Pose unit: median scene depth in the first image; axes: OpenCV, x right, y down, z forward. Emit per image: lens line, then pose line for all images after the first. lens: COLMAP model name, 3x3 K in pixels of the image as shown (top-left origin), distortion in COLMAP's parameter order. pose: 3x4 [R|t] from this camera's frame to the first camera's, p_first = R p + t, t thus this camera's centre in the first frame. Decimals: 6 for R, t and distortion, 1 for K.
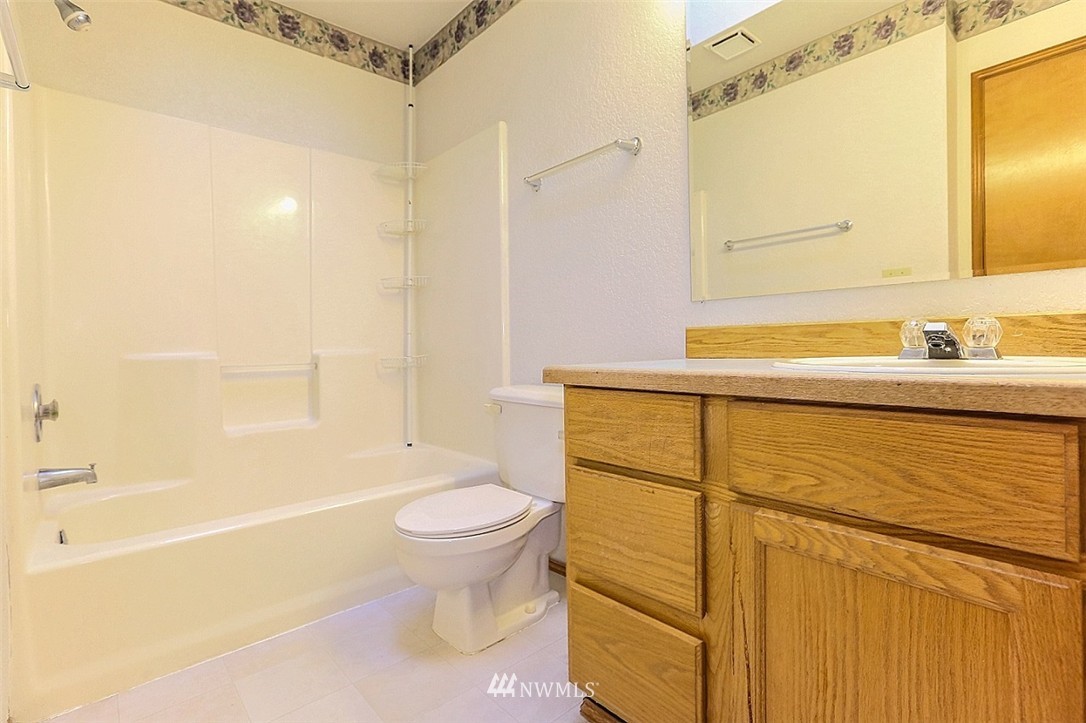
lens RADIAL K [[518.6, 0, 547.4], [0, 518.6, 352.7], [0, 0, 1]] dist [-0.022217, 0.017563]
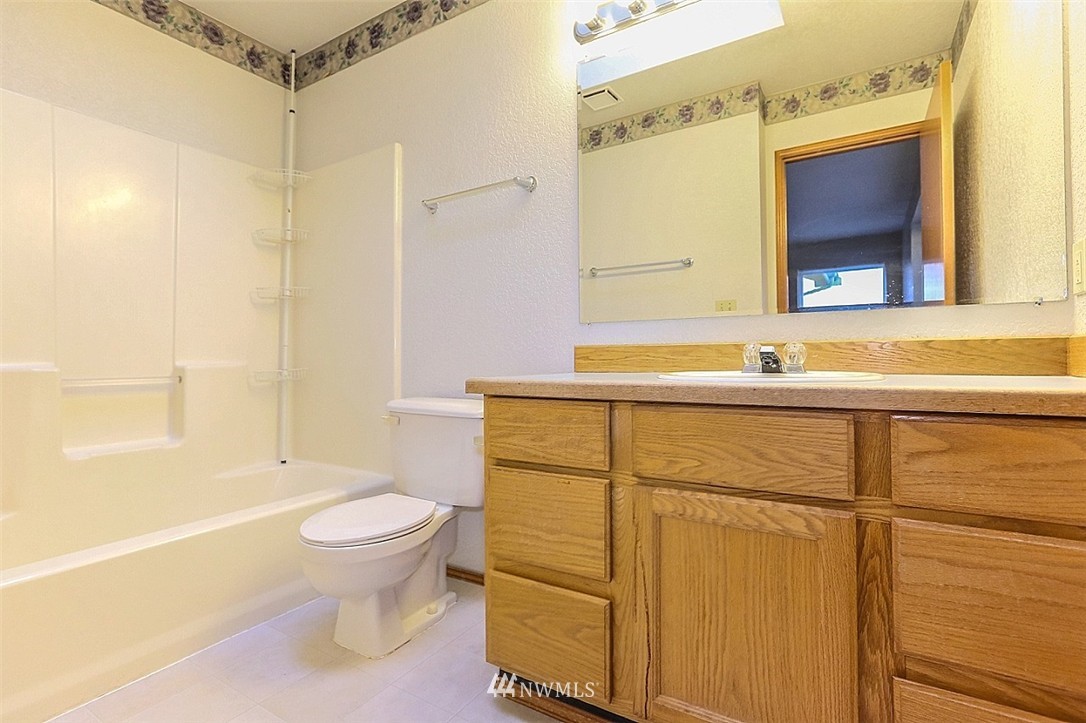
lens RADIAL K [[518.6, 0, 547.4], [0, 518.6, 352.7], [0, 0, 1]] dist [-0.022217, 0.017563]
pose [[0.959920, 0.014084, 0.279919, -0.168916], [-0.006140, 0.999554, -0.029238, 0.002253], [-0.280205, 0.026347, 0.959578, -0.136708]]
